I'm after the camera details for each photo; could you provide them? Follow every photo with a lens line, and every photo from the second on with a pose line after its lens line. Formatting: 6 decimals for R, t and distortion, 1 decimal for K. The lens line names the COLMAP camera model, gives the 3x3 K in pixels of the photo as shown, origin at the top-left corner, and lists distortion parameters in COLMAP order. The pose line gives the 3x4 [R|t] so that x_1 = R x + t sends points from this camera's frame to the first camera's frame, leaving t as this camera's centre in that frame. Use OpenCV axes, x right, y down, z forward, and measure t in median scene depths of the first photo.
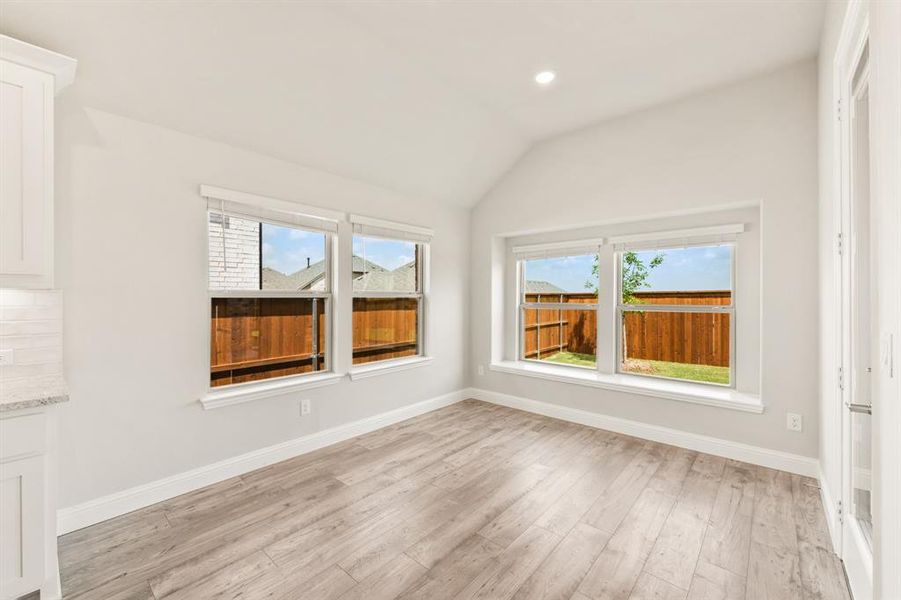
lens RADIAL K [[366.8, 0, 447.0], [0, 366.8, 296.4], [0, 0, 1]] dist [0.000277, 0.000092]
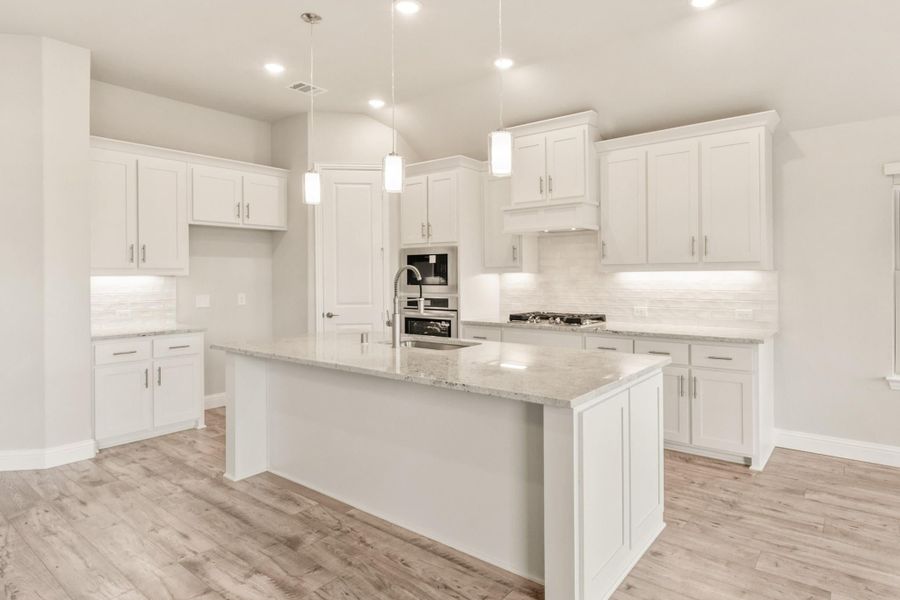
lens RADIAL K [[488.6, 0, 508.2], [0, 488.6, 274.5], [0, 0, 1]] dist [0.000082, 0.000312]
pose [[0.110459, -0.002358, -0.993878, 0.413816], [0.004986, 0.999986, -0.001819, -0.002749], [0.993868, -0.004754, 0.110469, -0.134284]]
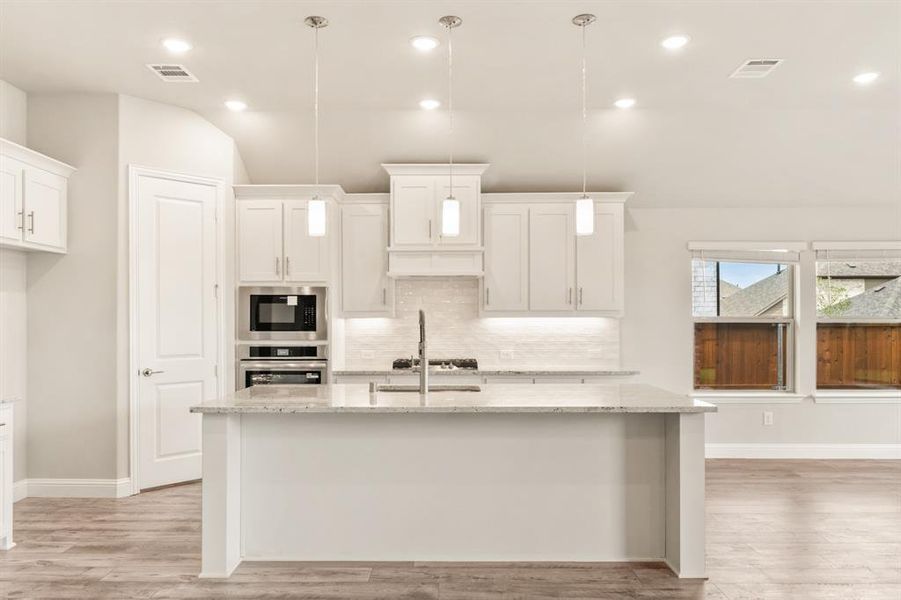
lens RADIAL K [[569.9, 0, 467.5], [0, 569.9, 318.8], [0, 0, 1]] dist [0.000271, 0.000024]
pose [[0.652069, -0.003213, -0.758153, 0.325174], [-0.000284, 0.999990, -0.004481, -0.000070], [0.758160, 0.003137, 0.652061, -0.805231]]
